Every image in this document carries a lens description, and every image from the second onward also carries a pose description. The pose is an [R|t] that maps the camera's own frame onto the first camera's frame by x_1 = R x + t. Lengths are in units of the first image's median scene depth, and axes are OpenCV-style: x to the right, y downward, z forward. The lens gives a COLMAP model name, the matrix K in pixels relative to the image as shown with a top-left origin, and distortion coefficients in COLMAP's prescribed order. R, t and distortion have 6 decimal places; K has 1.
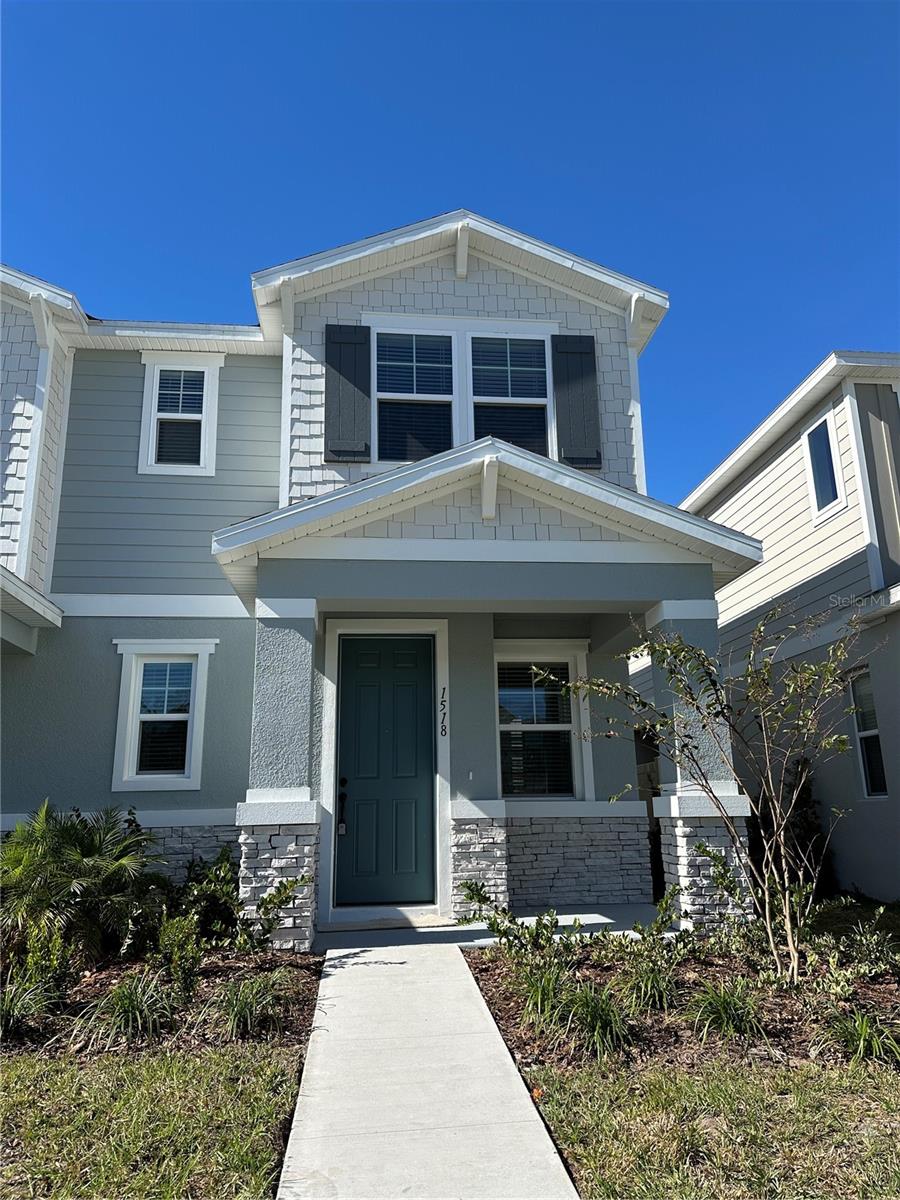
lens RADIAL K [[835.9, 0, 450.7], [0, 835.9, 602.7], [0, 0, 1]] dist [0.070442, -0.065557]
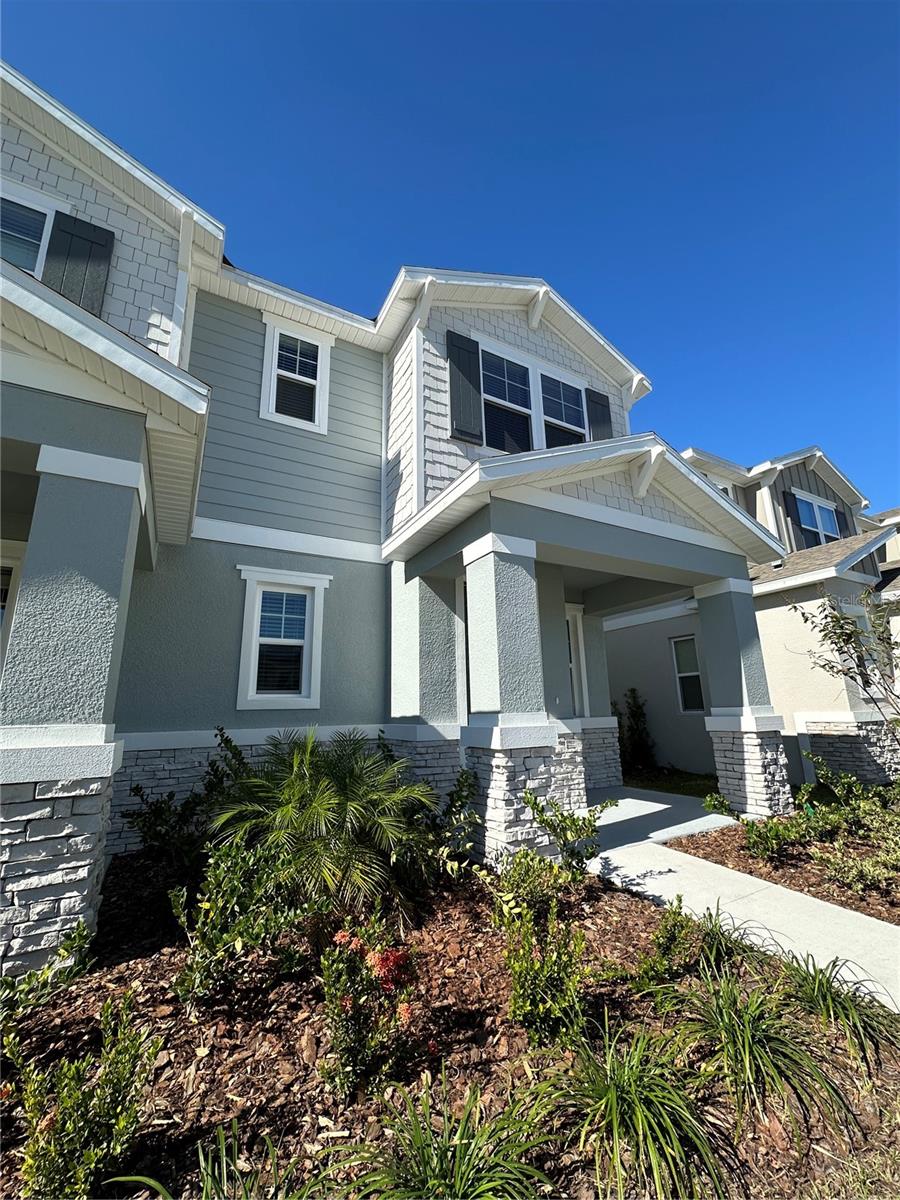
lens RADIAL K [[479.1, 0, 459.4], [0, 479.1, 602.3], [0, 0, 1]] dist [-0.003988, 0.001419]
pose [[0.919236, 0.087432, 0.383875, -0.367460], [-0.092426, 0.995705, -0.005458, 0.066984], [-0.382703, -0.030462, 0.923369, 0.342032]]
